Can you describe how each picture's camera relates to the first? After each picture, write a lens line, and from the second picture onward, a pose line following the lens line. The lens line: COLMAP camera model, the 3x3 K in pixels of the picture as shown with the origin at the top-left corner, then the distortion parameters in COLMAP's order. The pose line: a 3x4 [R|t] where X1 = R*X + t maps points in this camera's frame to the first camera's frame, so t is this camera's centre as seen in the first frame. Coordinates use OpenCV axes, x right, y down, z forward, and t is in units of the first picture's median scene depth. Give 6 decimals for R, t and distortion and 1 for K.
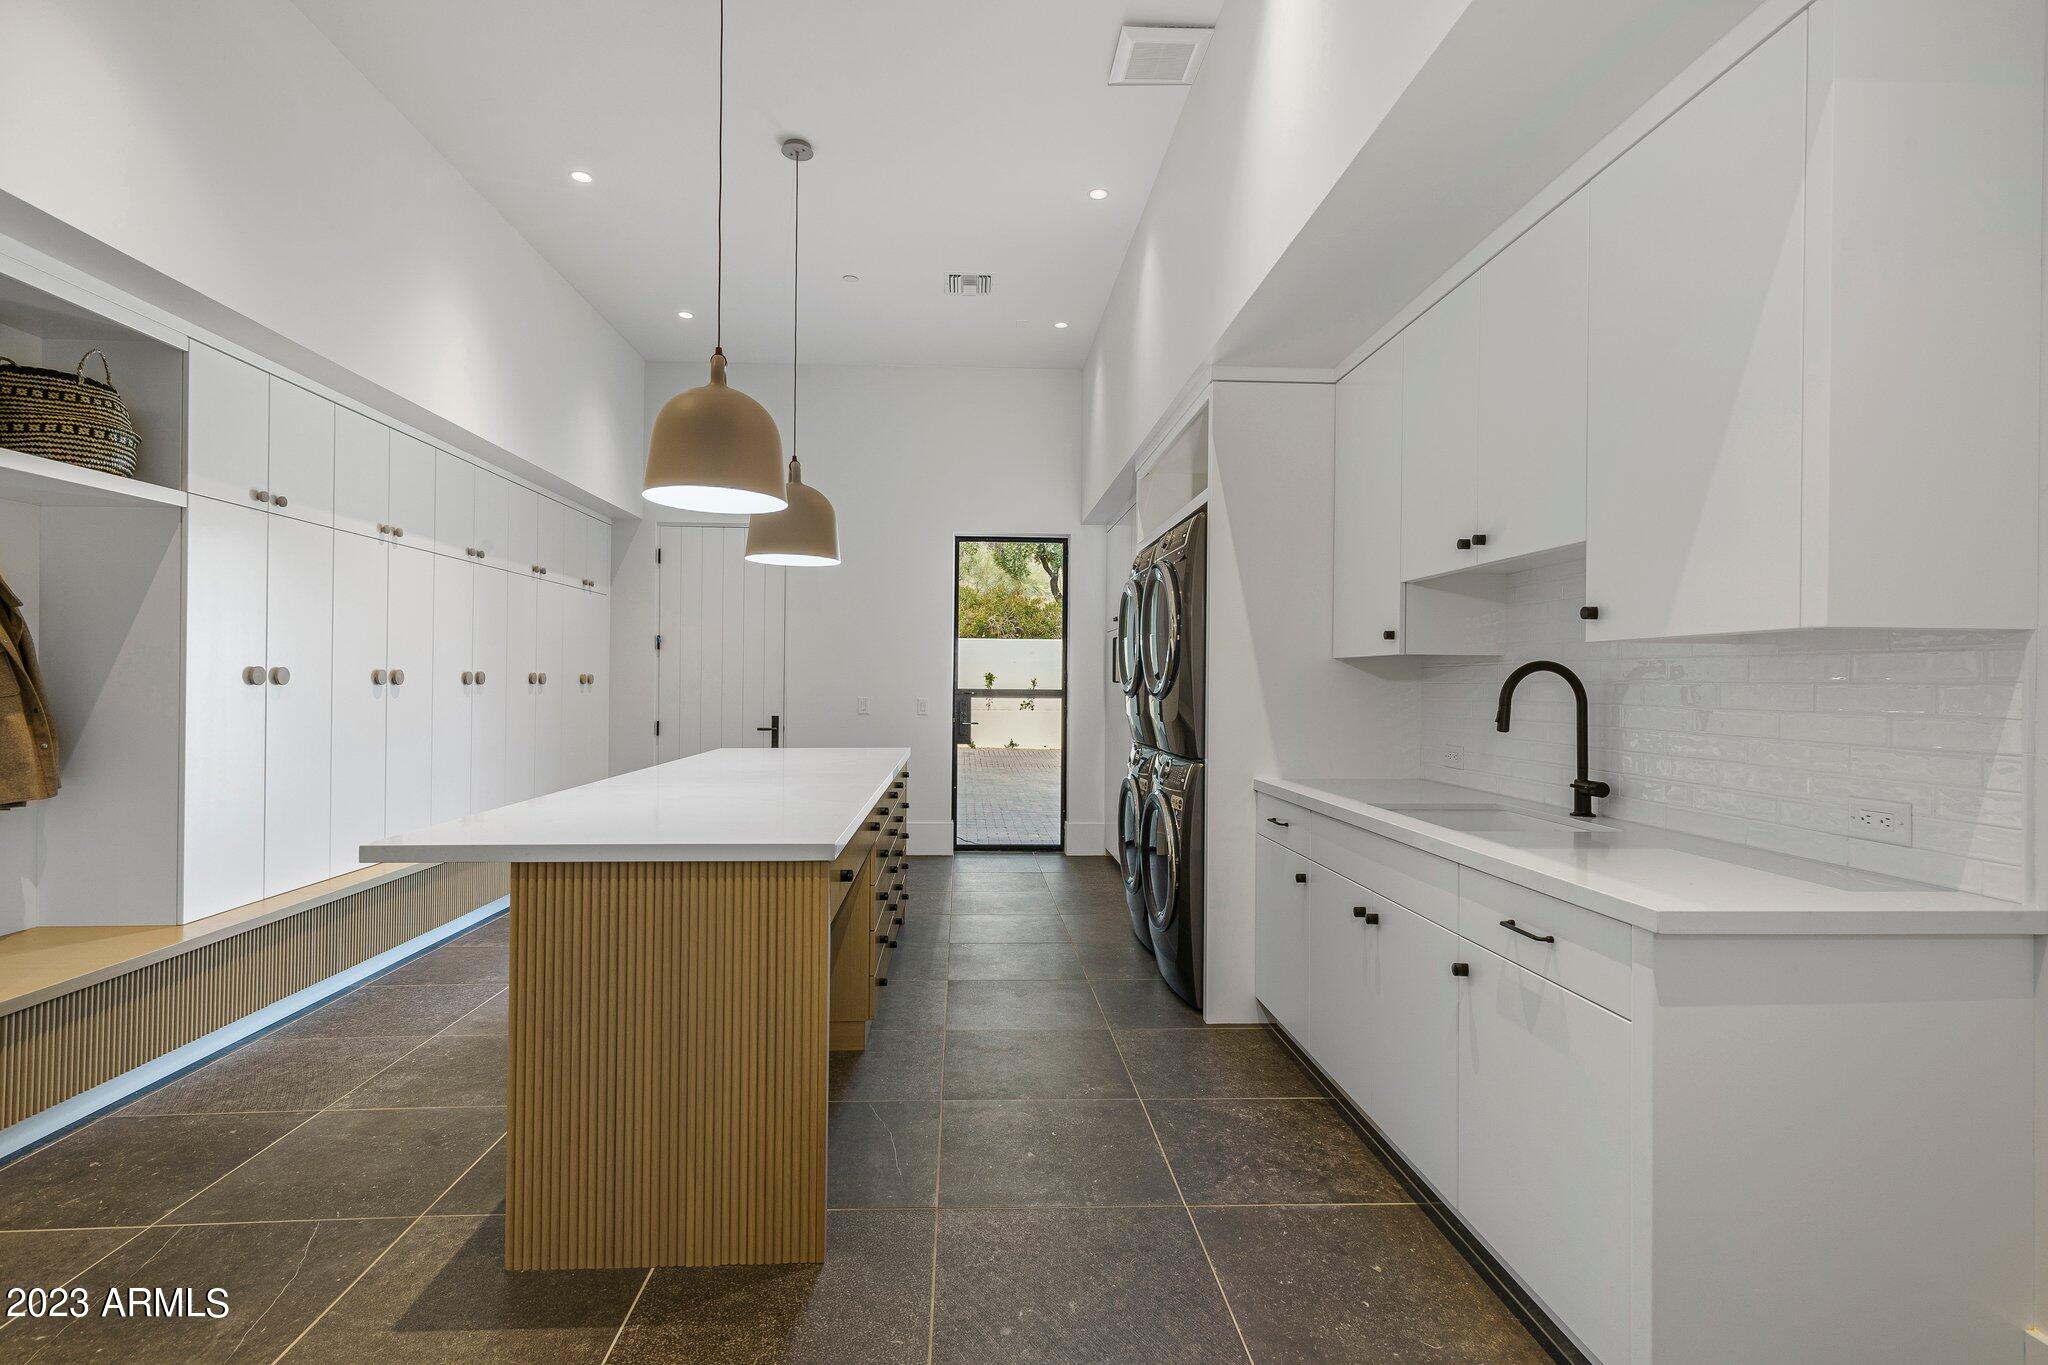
lens RADIAL K [[948.6, 0, 968.1], [0, 948.6, 675.5], [0, 0, 1]] dist [0.007538, 0.001233]
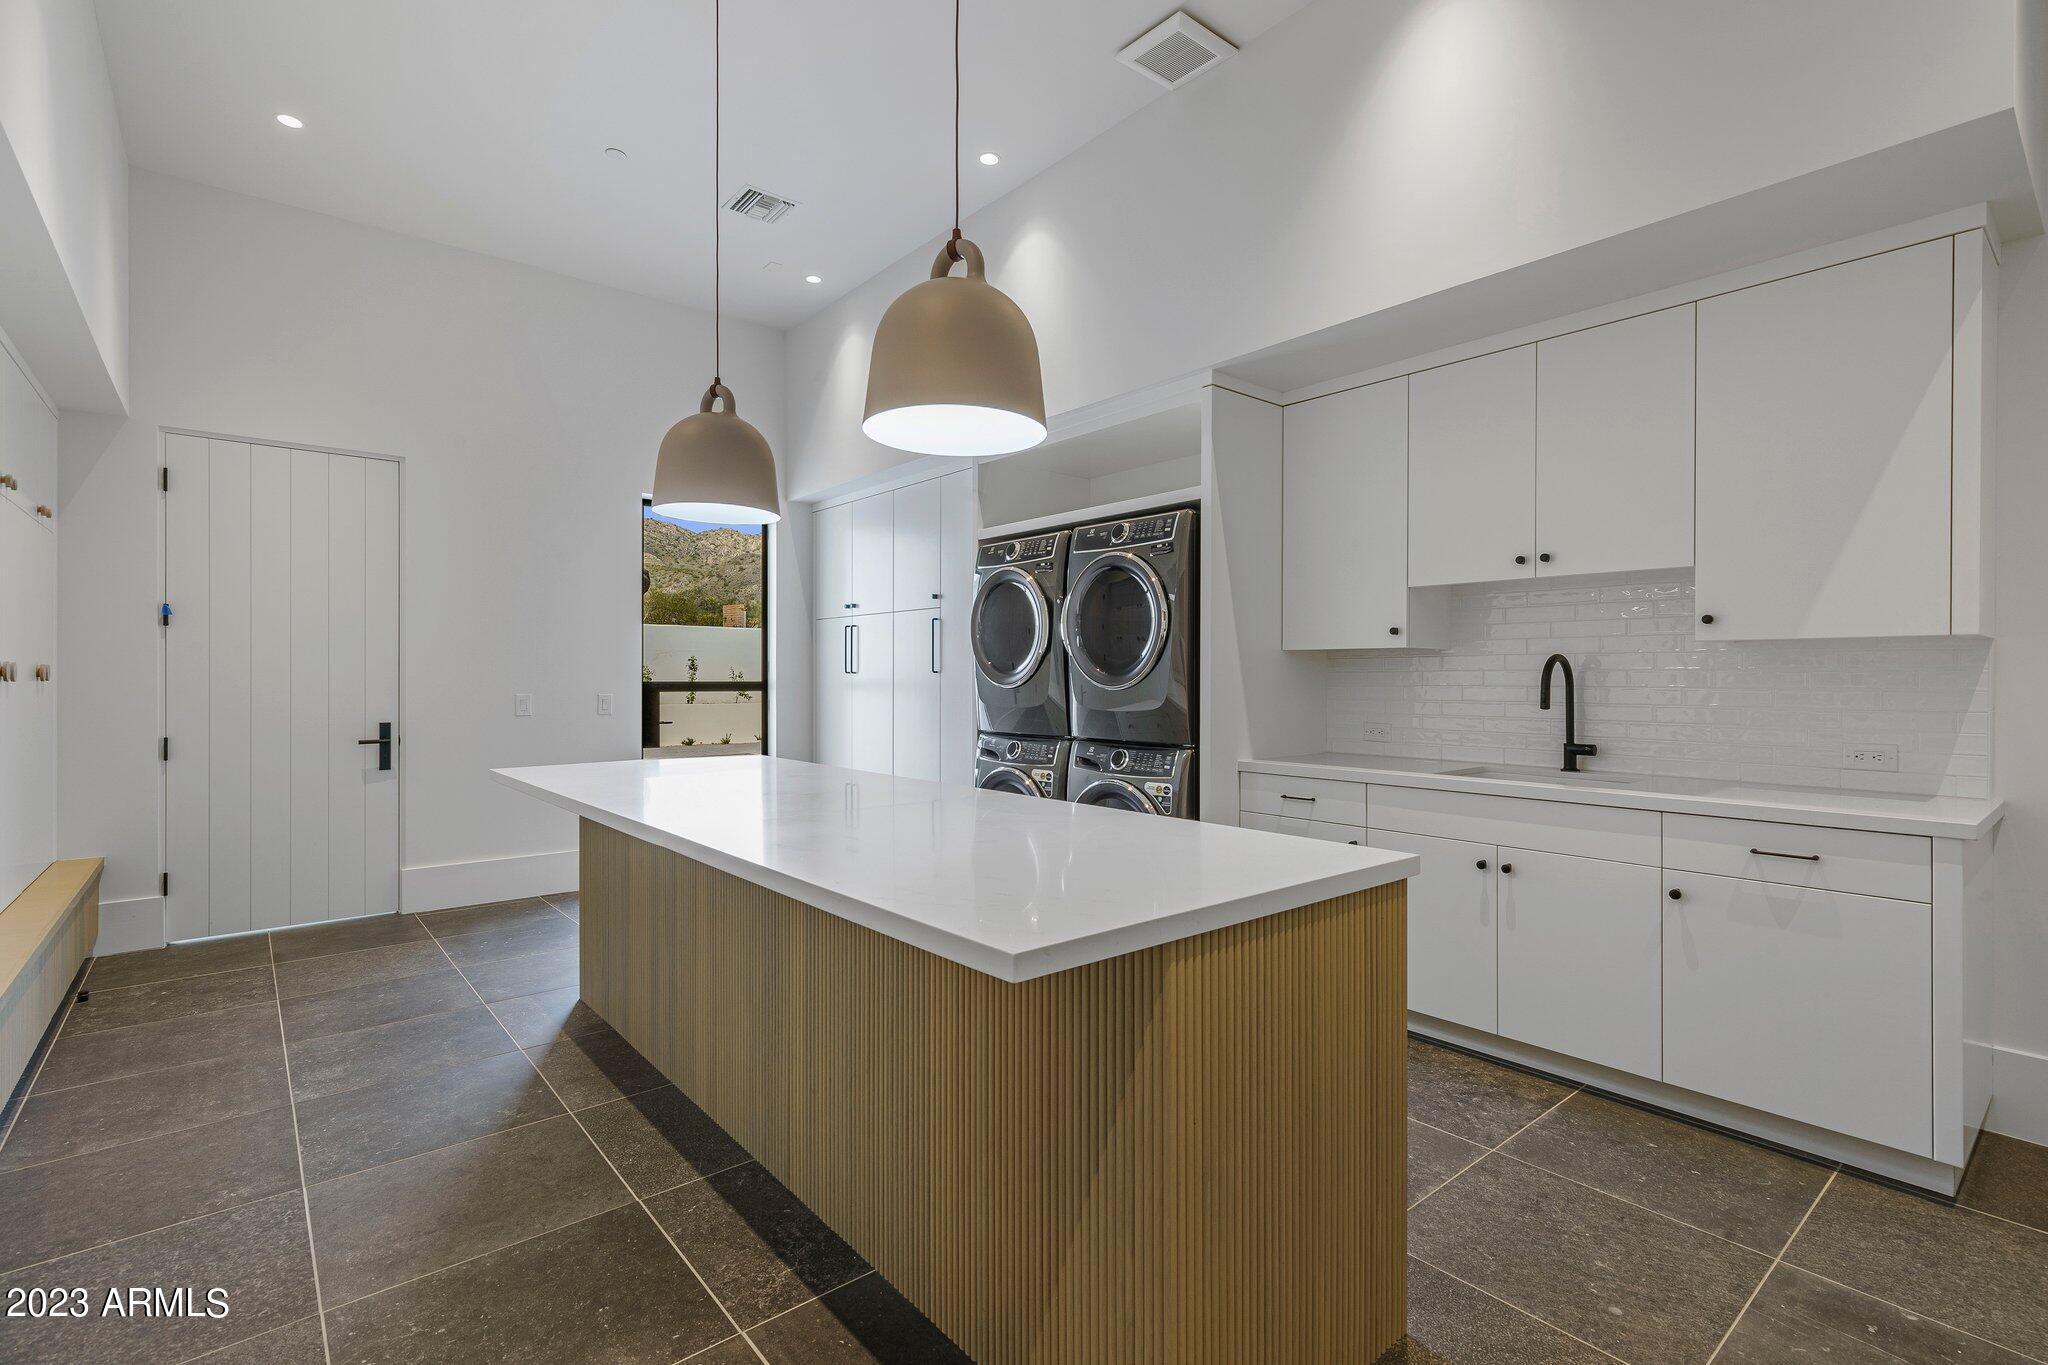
lens RADIAL K [[948.6, 0, 1015.6], [0, 948.6, 675.7], [0, 0, 1]] dist [0.007538, 0.001233]
pose [[0.794647, -0.008603, 0.607010, -0.680158], [0.001601, 0.999926, 0.012076, -0.001912], [-0.607069, -0.008624, 0.794602, 0.365982]]
